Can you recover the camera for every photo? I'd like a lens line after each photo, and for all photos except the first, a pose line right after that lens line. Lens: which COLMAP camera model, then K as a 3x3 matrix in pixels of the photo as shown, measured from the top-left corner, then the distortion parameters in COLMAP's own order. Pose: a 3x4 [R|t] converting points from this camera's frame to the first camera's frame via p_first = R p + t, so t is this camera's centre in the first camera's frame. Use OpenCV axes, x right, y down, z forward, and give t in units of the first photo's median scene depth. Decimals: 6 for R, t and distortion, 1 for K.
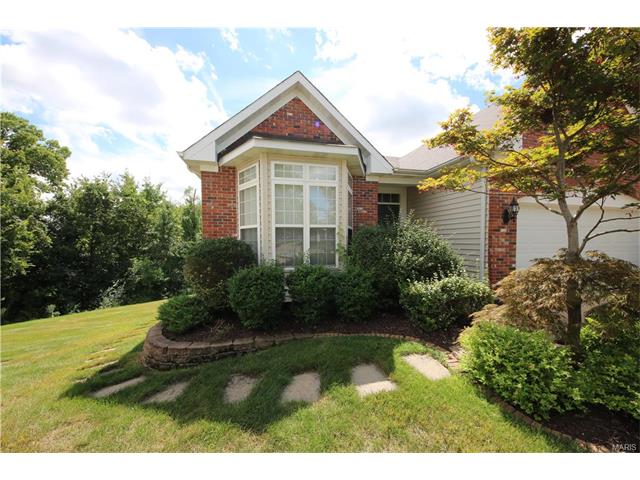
lens RADIAL K [[231.9, 0, 317.2], [0, 231.9, 245.8], [0, 0, 1]] dist [-0.003916, -0.006326]
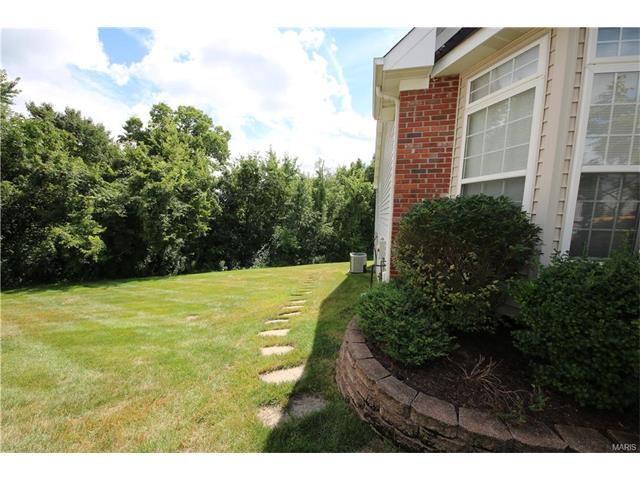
lens RADIAL K [[231.9, 0, 327.7], [0, 231.9, 243.6], [0, 0, 1]] dist [-0.003916, -0.006326]
pose [[0.908287, 0.068335, -0.412728, -0.097082], [-0.023538, 0.993354, 0.112670, 0.005072], [0.417684, -0.092622, 0.903859, 0.077073]]
